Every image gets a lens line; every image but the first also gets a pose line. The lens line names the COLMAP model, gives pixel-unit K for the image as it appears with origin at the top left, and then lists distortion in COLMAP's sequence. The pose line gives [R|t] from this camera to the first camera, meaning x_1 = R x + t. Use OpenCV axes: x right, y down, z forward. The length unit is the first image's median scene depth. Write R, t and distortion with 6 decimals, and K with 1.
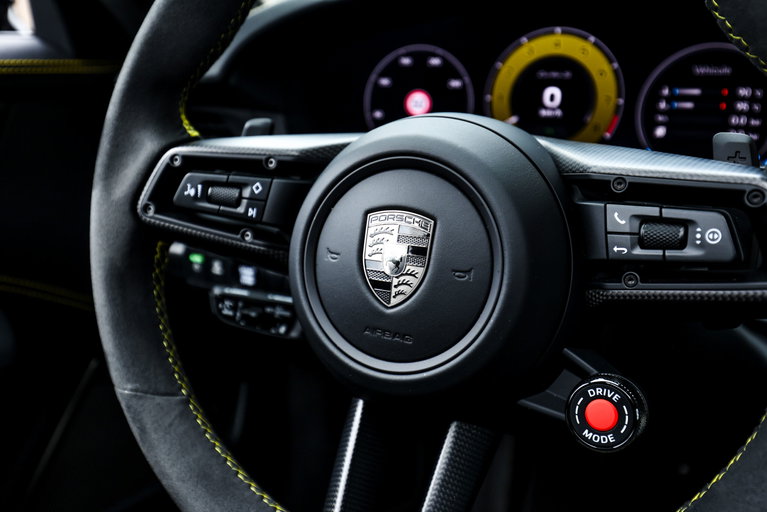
lens RADIAL K [[740.4, 0, 378.6], [0, 740.4, 255.0], [0, 0, 1]] dist [0.030108, 0.000000]
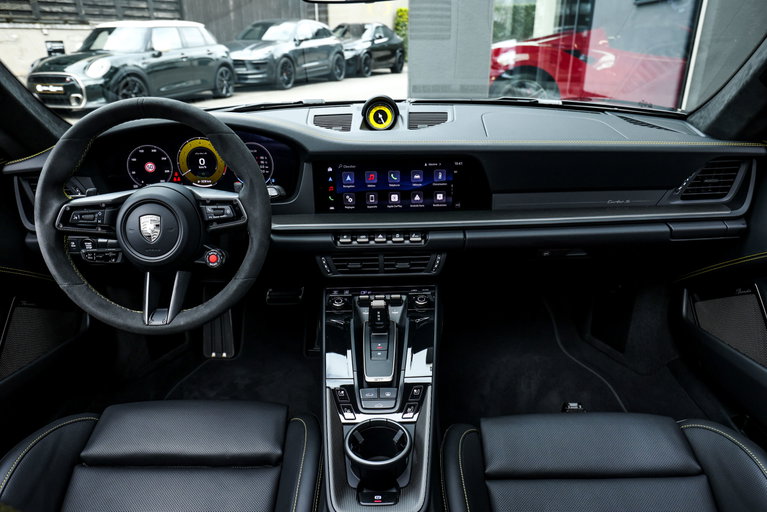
lens RADIAL K [[559.7, 0, 388.9], [0, 559.7, 249.5], [0, 0, 1]] dist [0.011652, 0.004008]
pose [[0.902162, -0.175472, 0.394099, -0.023361], [0.148275, 0.984008, 0.098702, 0.006419], [-0.405116, -0.030610, 0.913753, -1.654813]]
